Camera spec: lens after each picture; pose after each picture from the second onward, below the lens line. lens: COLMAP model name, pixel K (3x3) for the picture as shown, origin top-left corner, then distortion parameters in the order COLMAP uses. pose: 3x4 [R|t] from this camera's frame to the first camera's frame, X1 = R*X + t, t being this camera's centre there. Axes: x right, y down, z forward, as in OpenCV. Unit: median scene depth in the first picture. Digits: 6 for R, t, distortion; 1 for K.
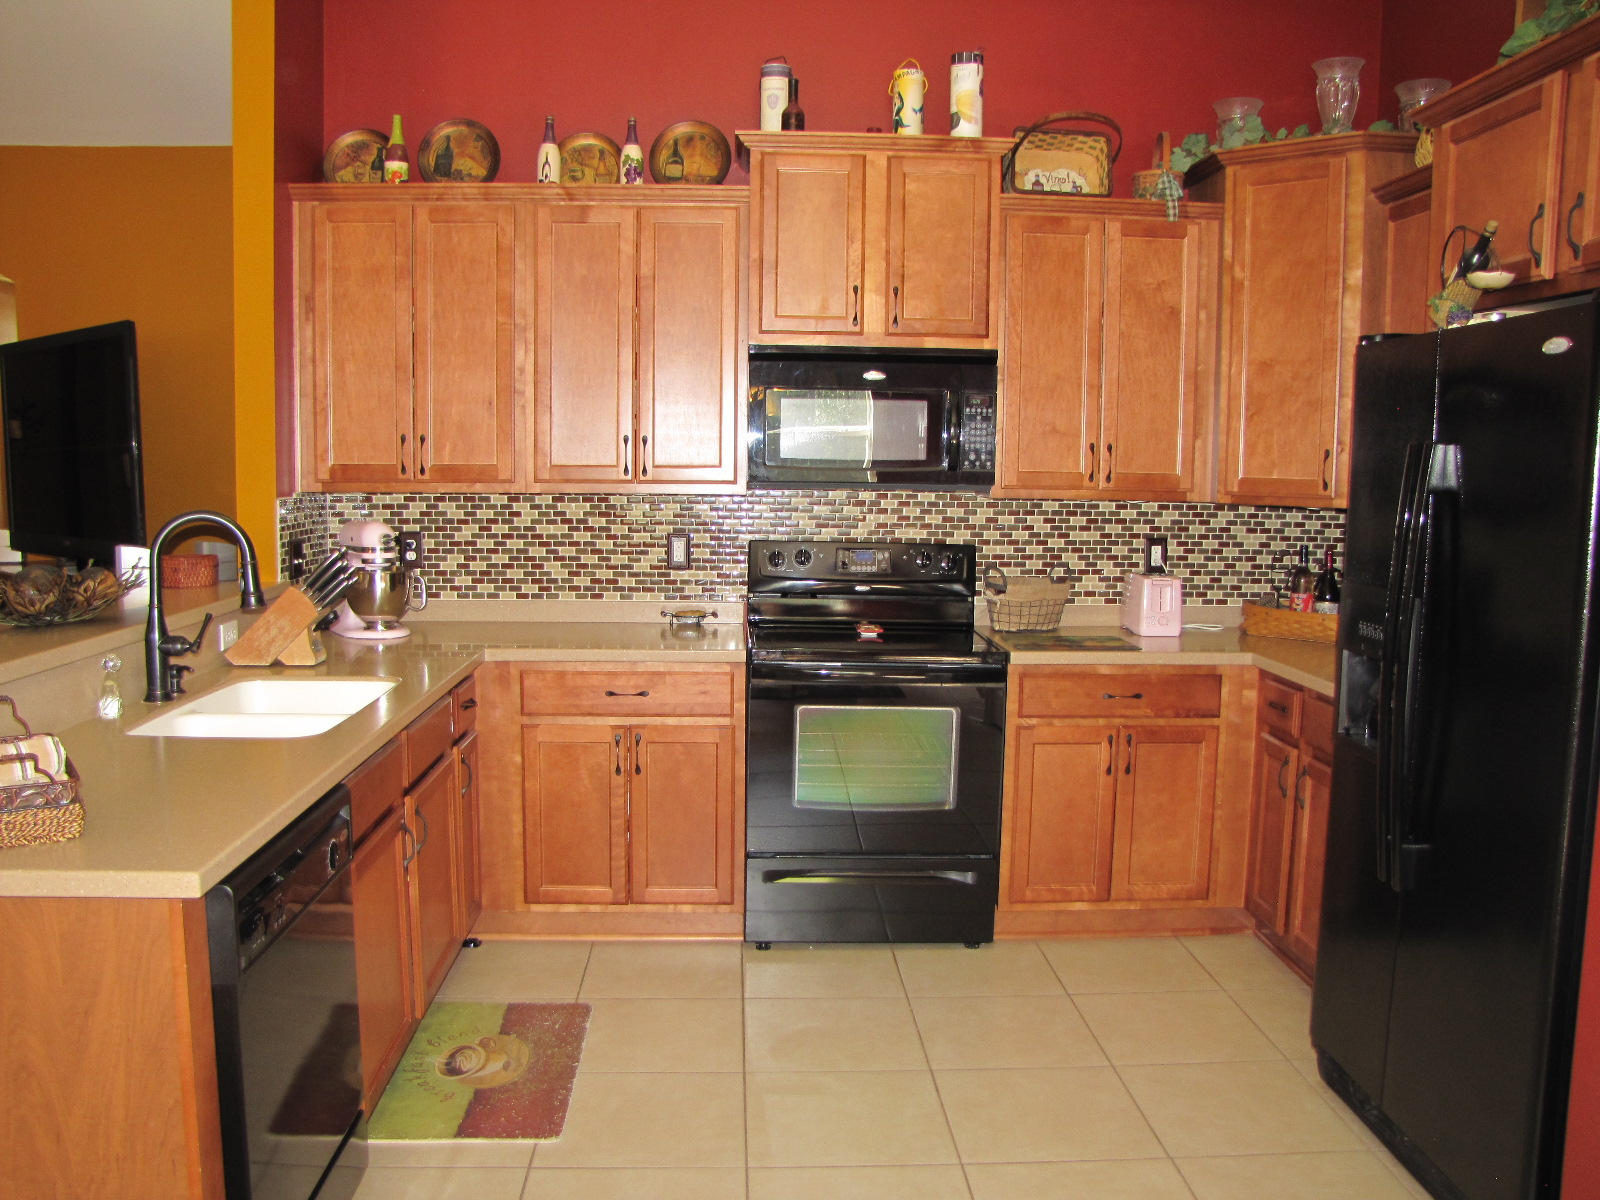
lens RADIAL K [[1327.7, 0, 800.0], [0, 1327.7, 600.0], [0, 0, 1]] dist [-0.187023, 0.165375]
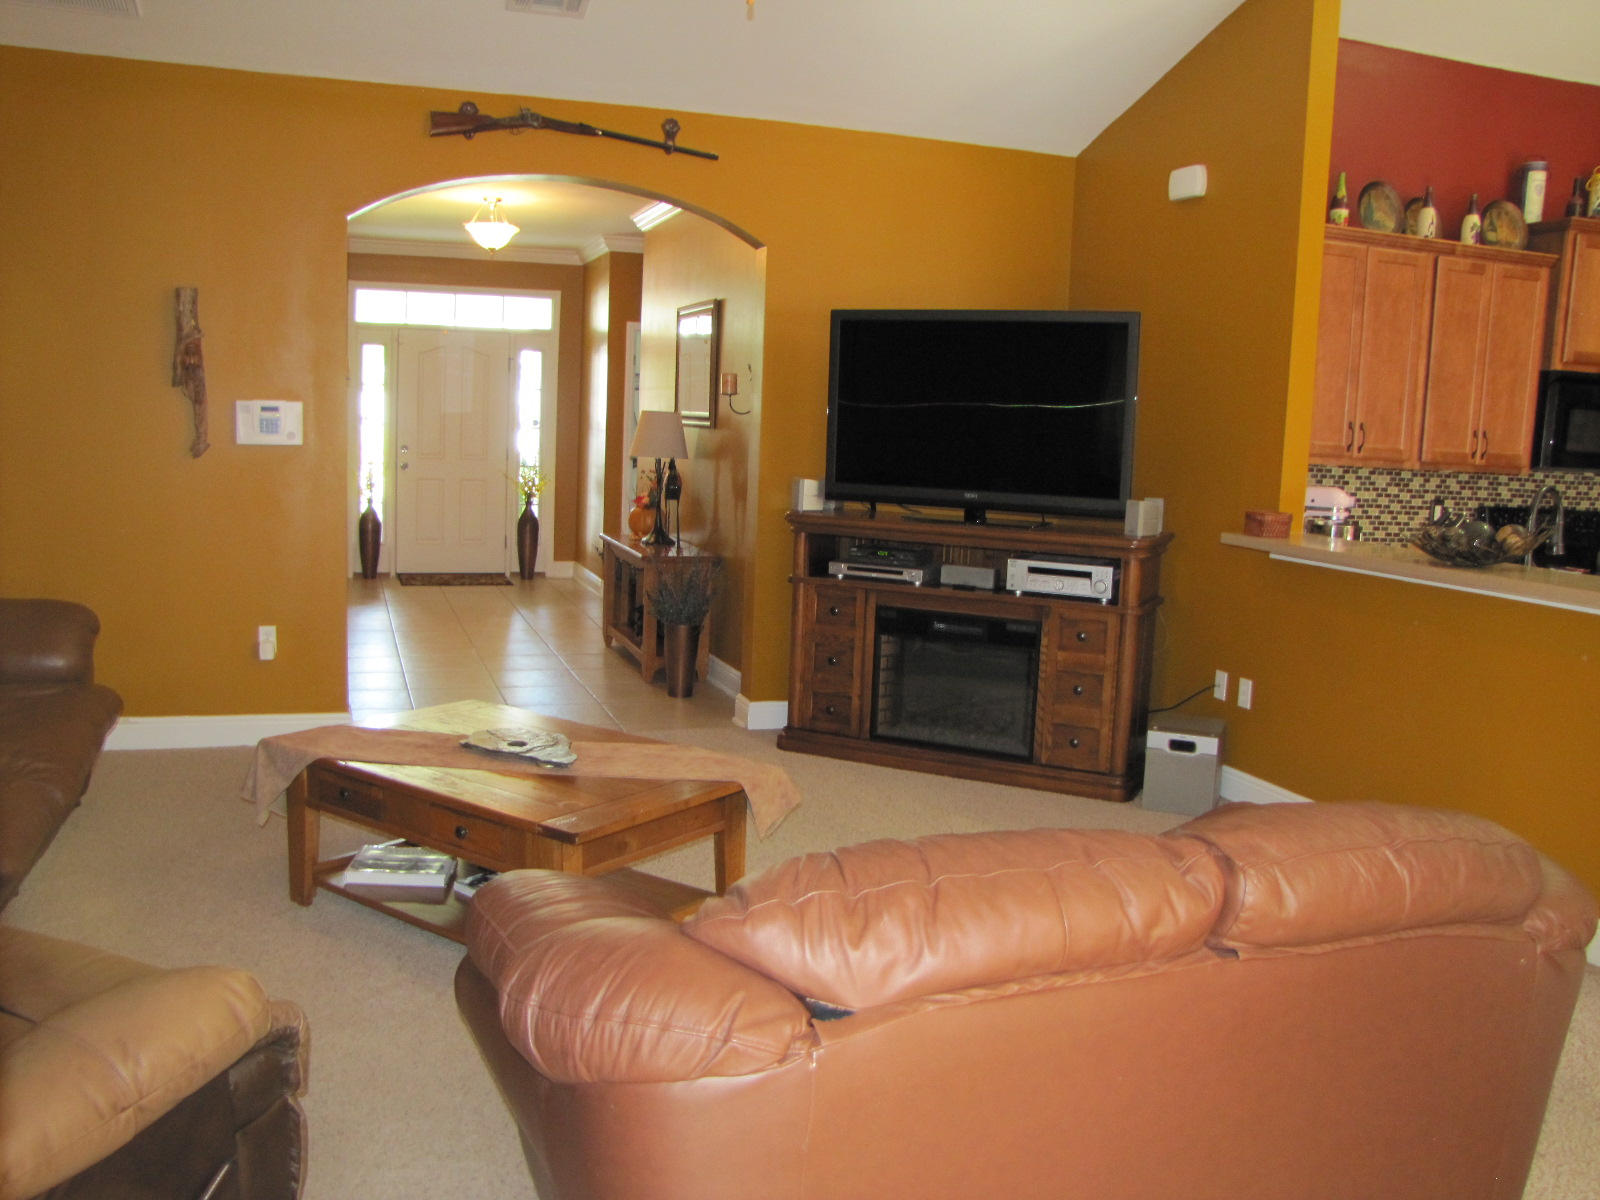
lens RADIAL K [[1327.7, 0, 800.0], [0, 1327.7, 600.0], [0, 0, 1]] dist [-0.187023, 0.165375]
pose [[0.957503, -0.011635, 0.288189, -1.193269], [-0.001619, 0.998953, 0.045709, -0.007023], [-0.288420, -0.044233, 0.956482, -0.081085]]
